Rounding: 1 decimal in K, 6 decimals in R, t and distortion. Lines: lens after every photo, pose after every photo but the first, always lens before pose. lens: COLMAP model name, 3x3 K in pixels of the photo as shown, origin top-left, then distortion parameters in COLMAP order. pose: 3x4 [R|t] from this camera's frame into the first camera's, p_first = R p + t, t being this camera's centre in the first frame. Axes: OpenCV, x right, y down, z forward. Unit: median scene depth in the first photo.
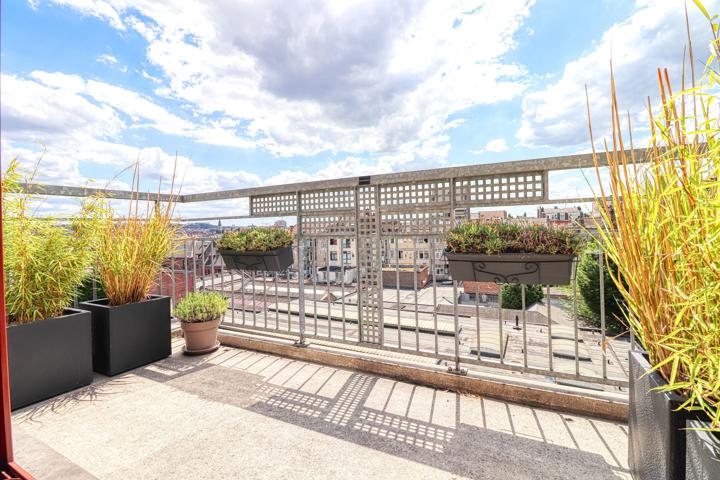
lens RADIAL K [[332.8, 0, 363.9], [0, 332.8, 227.7], [0, 0, 1]] dist [-0.000185, -0.012880]
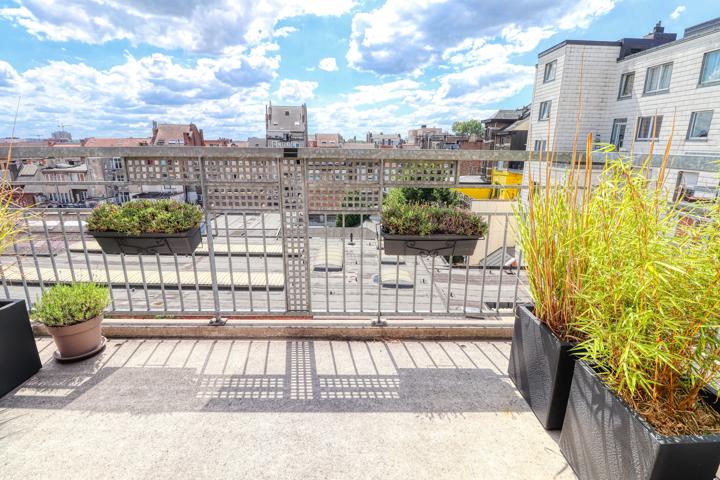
lens RADIAL K [[332.8, 0, 363.9], [0, 332.8, 227.7], [0, 0, 1]] dist [-0.000185, -0.012880]
pose [[0.885159, -0.078300, 0.458653, -0.302943], [-0.032931, 0.972724, 0.229616, -0.184568], [-0.464122, -0.218350, 0.858437, 0.067518]]
